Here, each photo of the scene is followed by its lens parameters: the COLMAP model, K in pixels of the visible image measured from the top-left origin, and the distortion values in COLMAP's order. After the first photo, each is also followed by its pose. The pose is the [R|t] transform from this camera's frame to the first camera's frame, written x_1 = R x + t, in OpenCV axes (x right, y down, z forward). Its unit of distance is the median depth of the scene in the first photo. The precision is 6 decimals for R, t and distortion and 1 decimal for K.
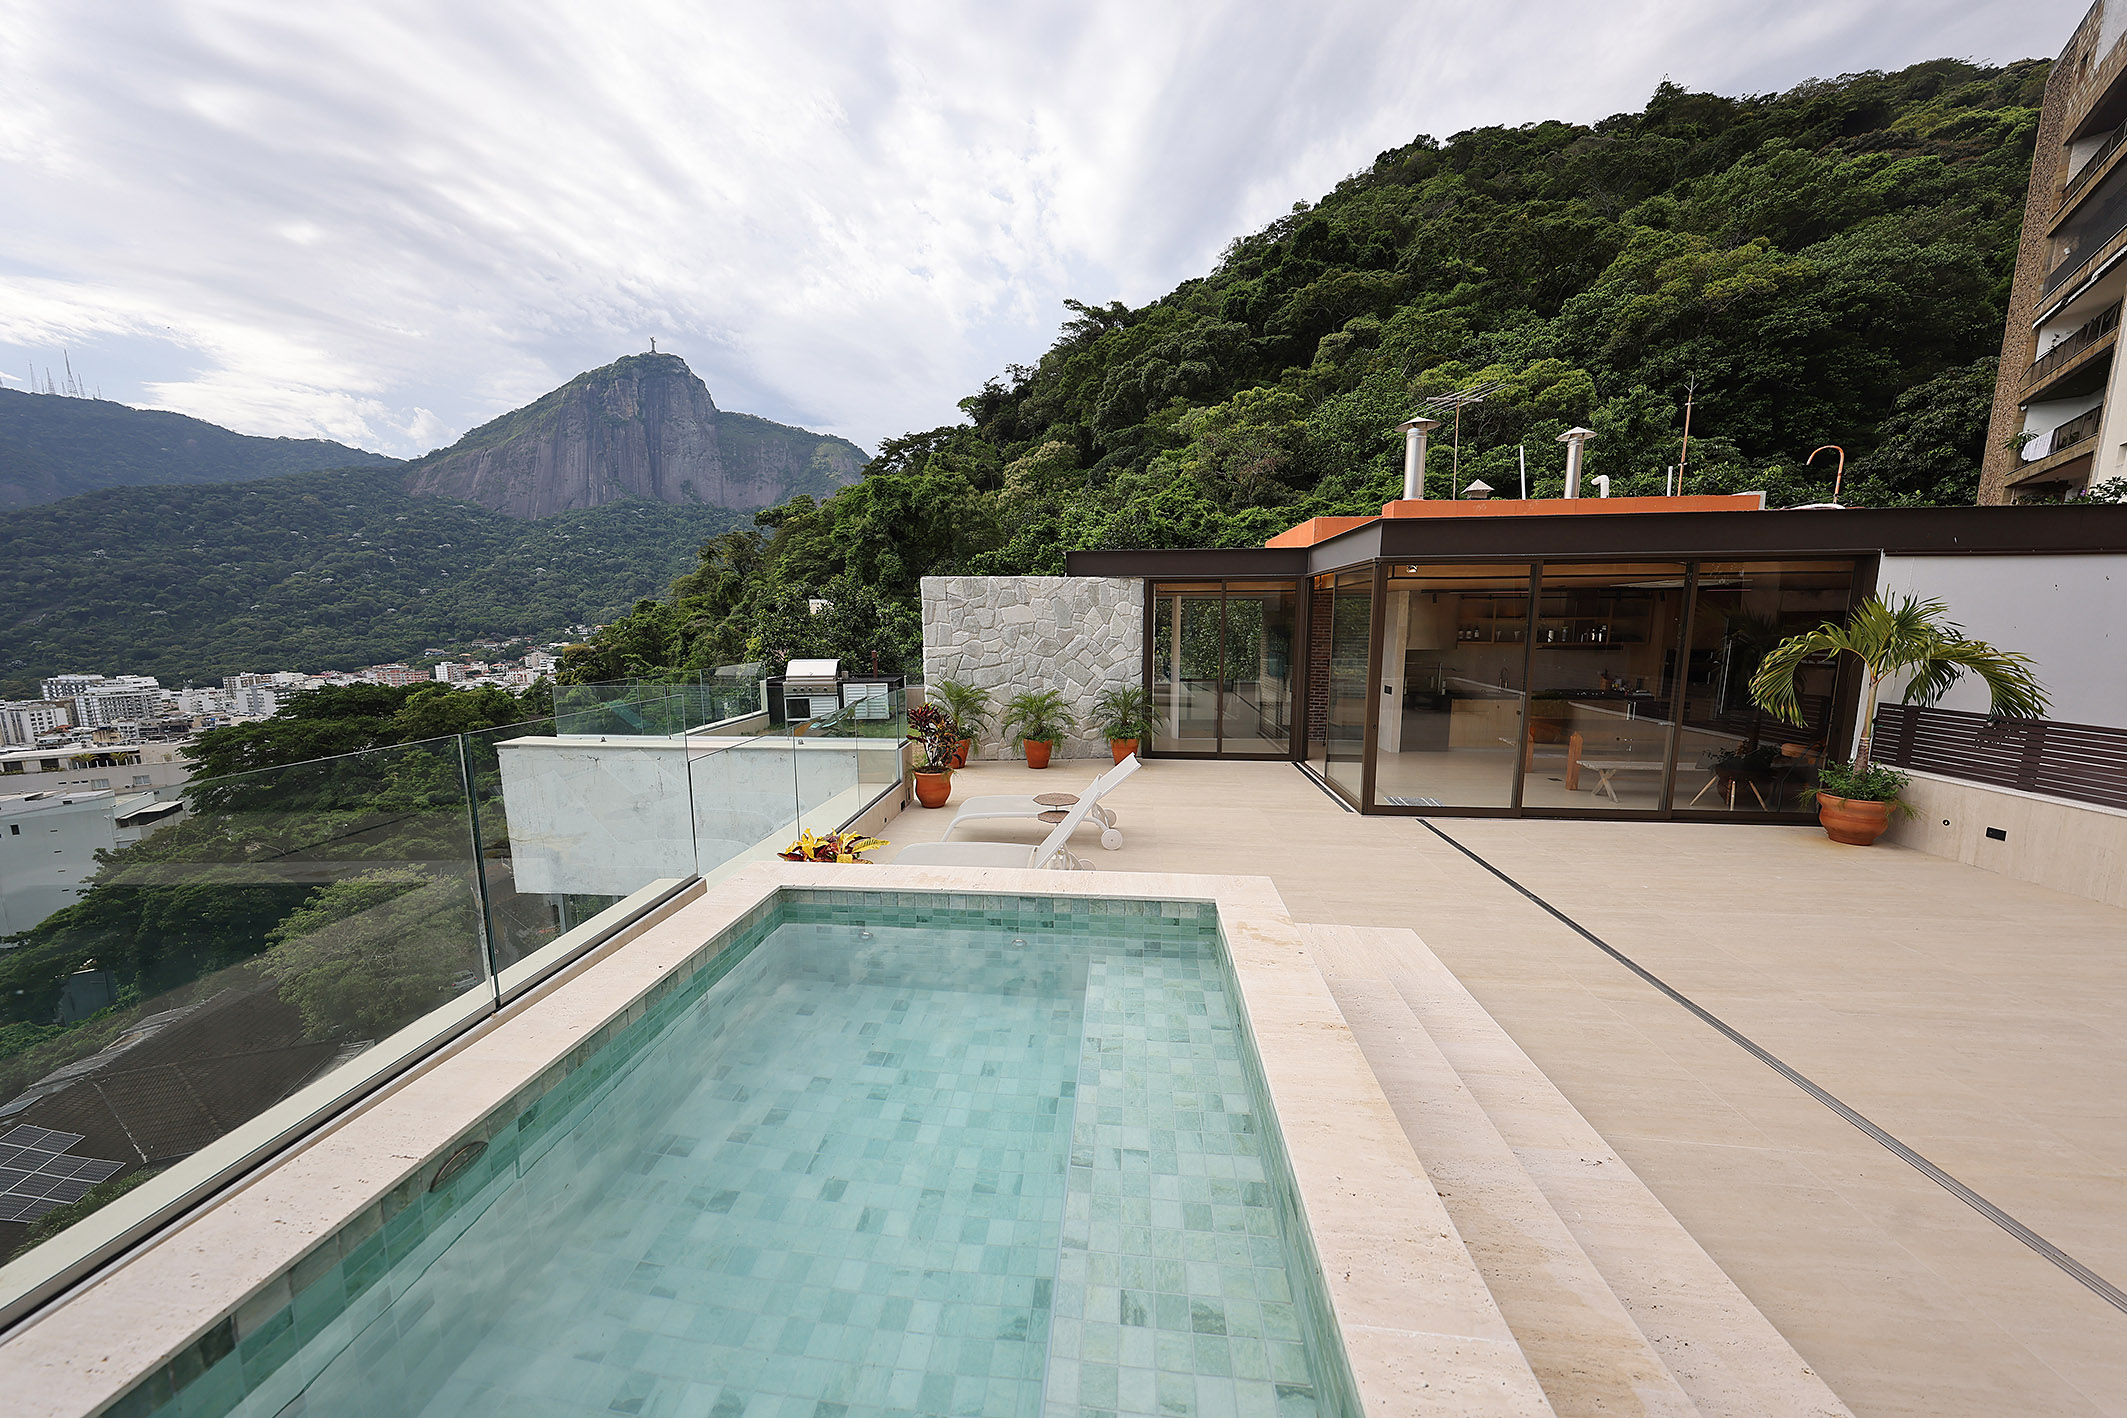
lens RADIAL K [[664.9, 0, 1066.7], [0, 664.9, 707.0], [0, 0, 1]] dist [0.004265, -0.000024]
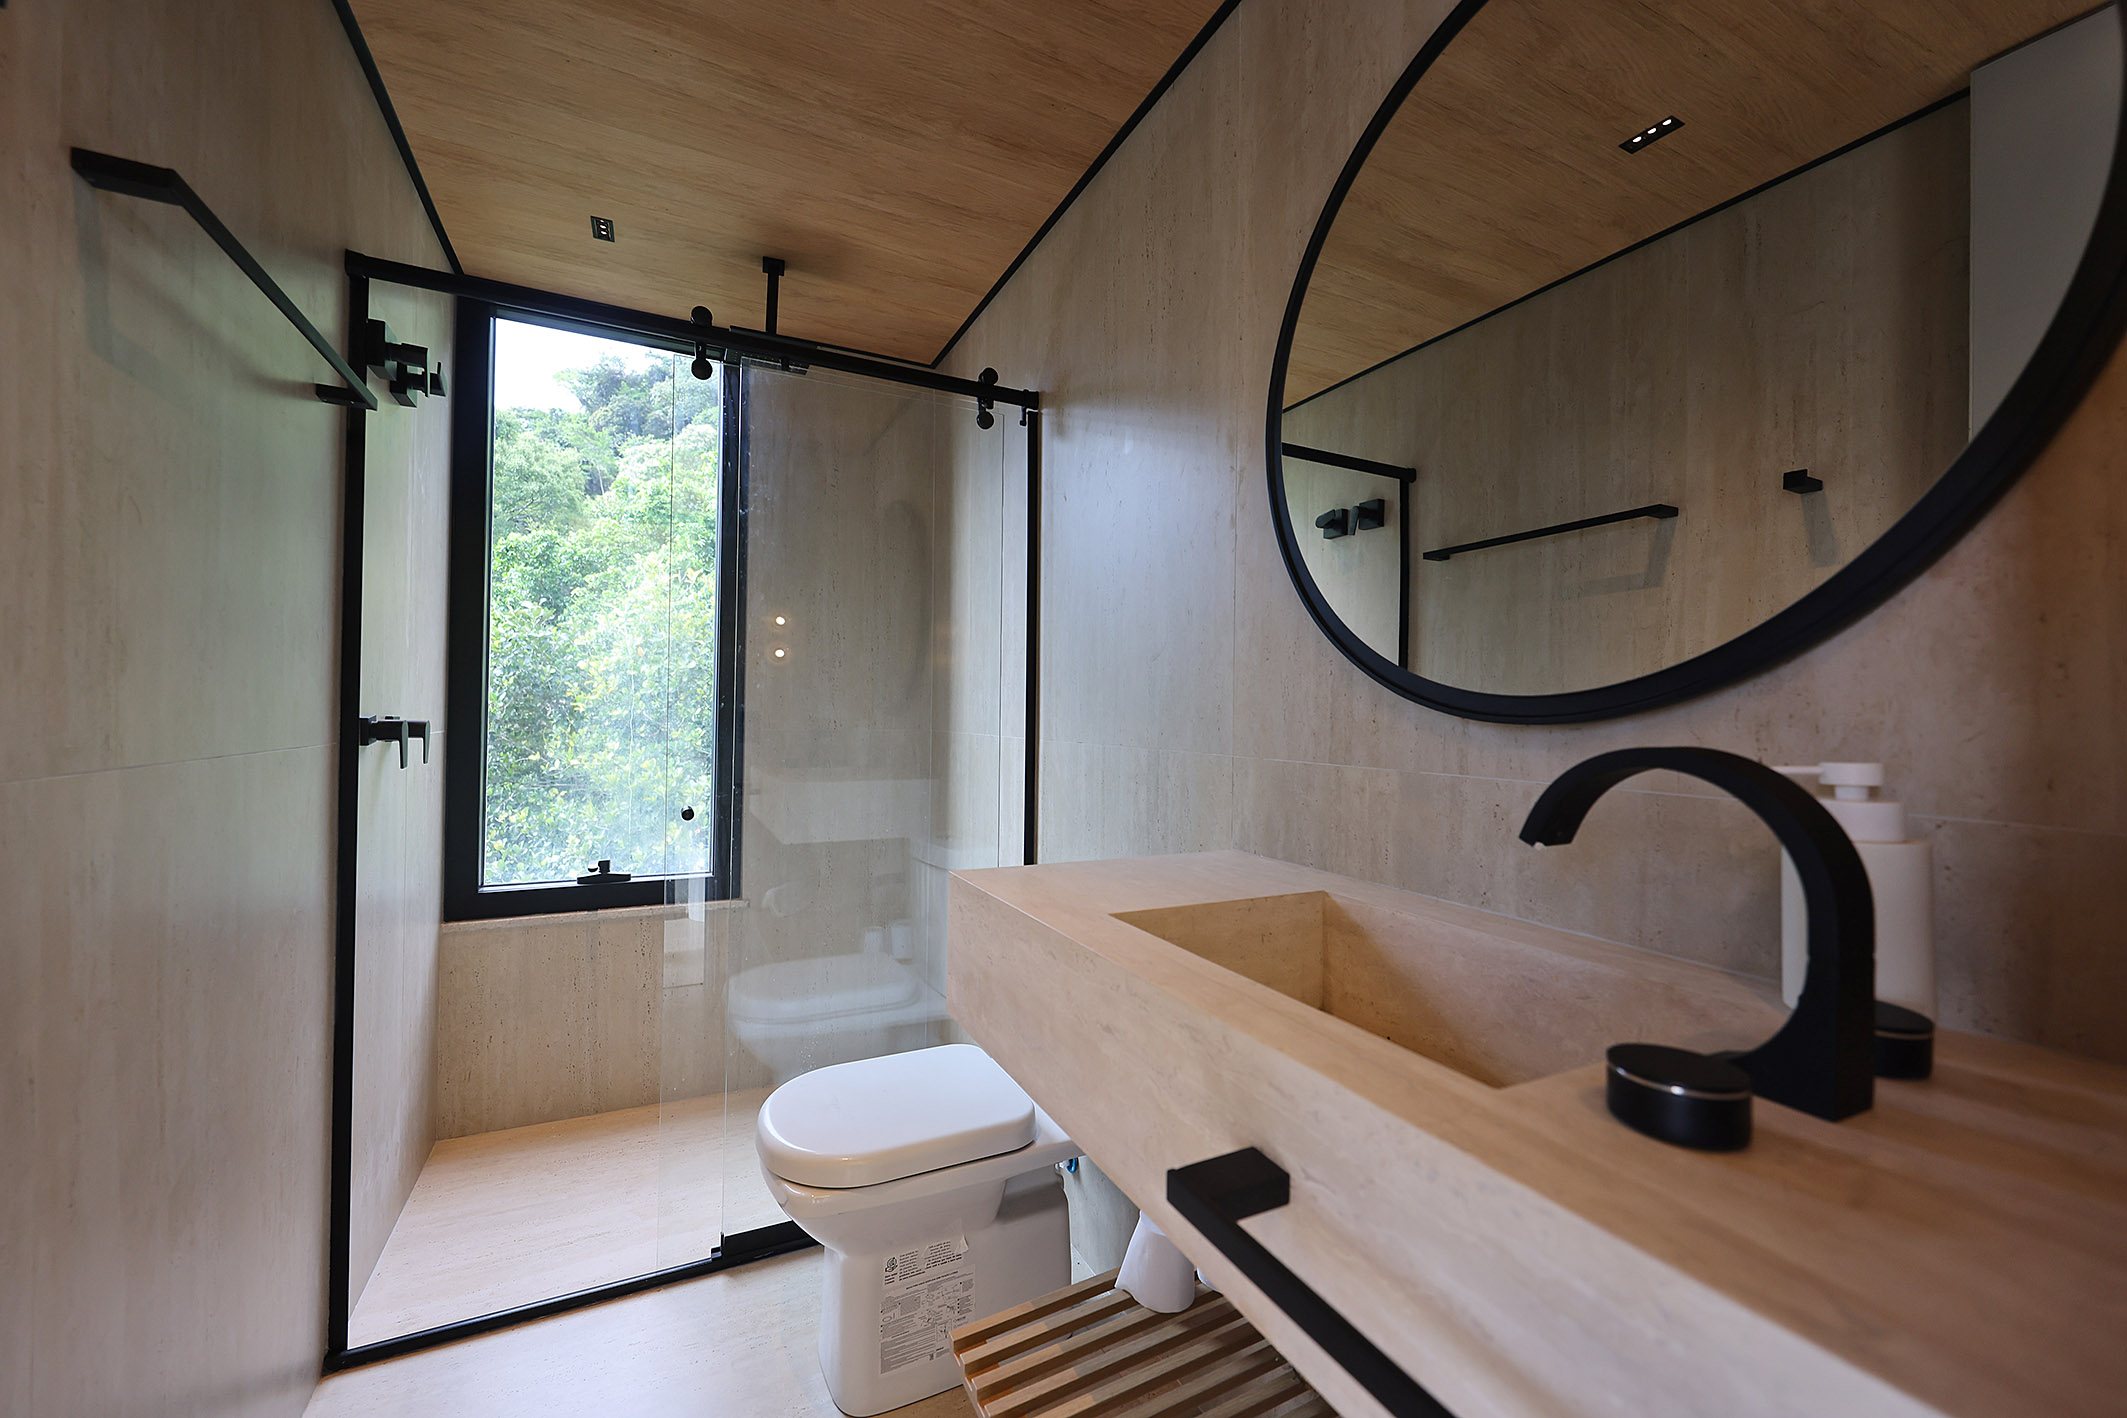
lens RADIAL K [[829.2, 0, 1068.9], [0, 829.2, 708.4], [0, 0, 1]] dist [0.000067, -0.000007]
pose [[0.923391, 0.019069, 0.383386, 0.002845], [0.032371, 0.991339, -0.127274, -0.006013], [-0.382492, 0.129934, 0.914777, 0.109550]]
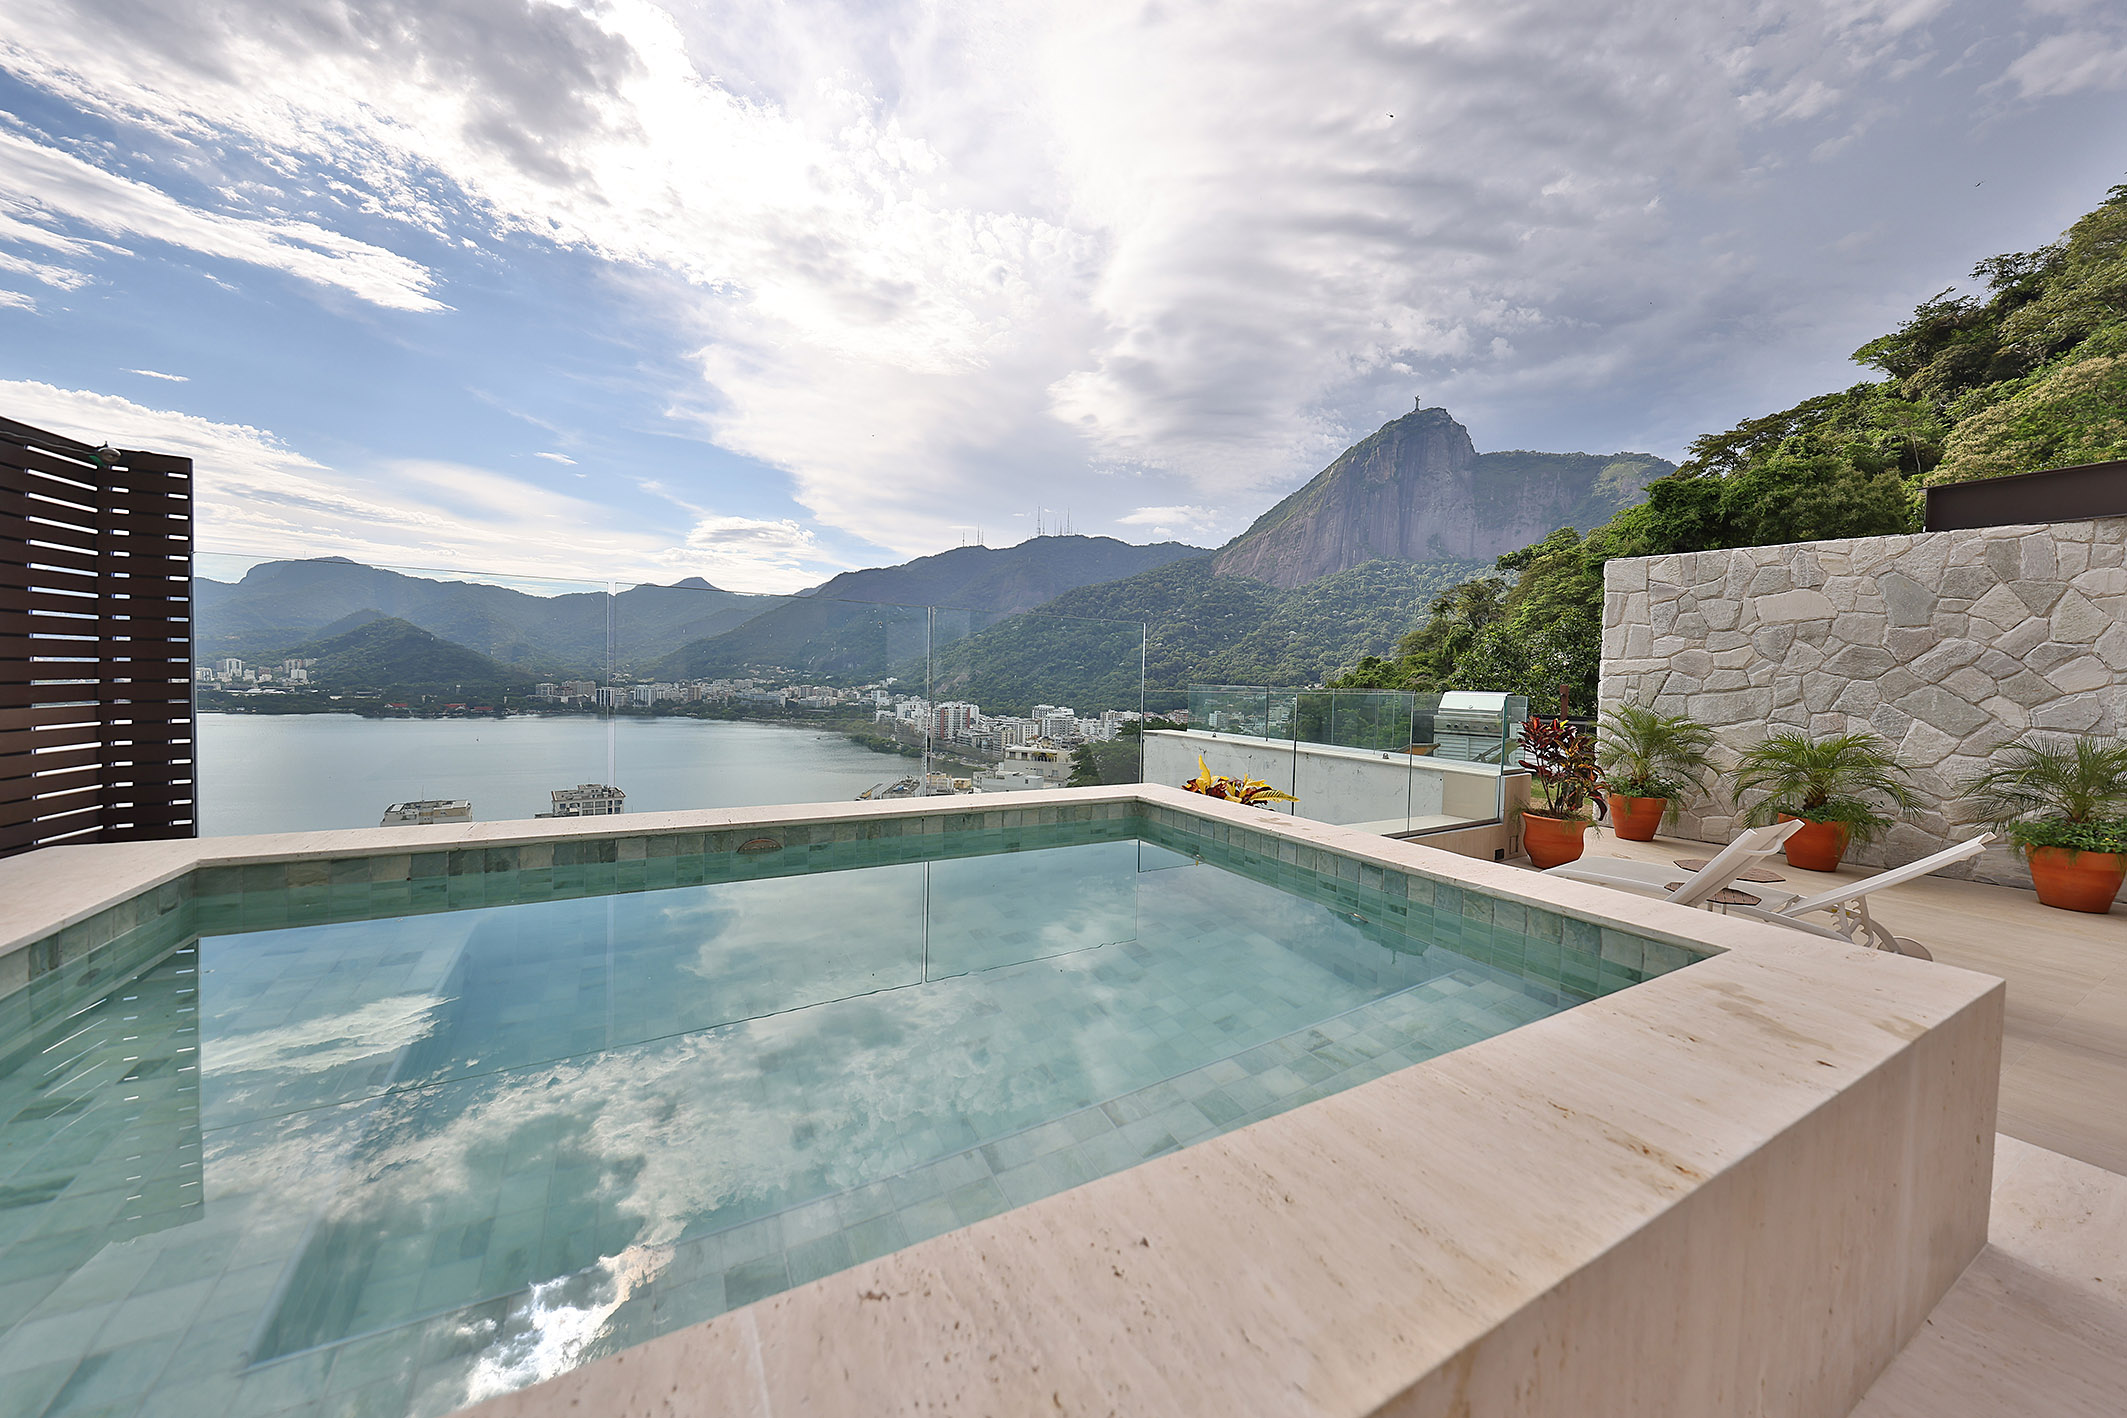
lens RADIAL K [[747.5, 0, 1058.4], [0, 747.5, 703.6], [0, 0, 1]] dist [0.001996, -0.000088]
pose [[0.571886, 0.051250, -0.818731, 0.009521], [-0.134630, 0.990378, -0.032045, 0.005245], [0.809210, 0.128551, 0.573283, 0.008539]]
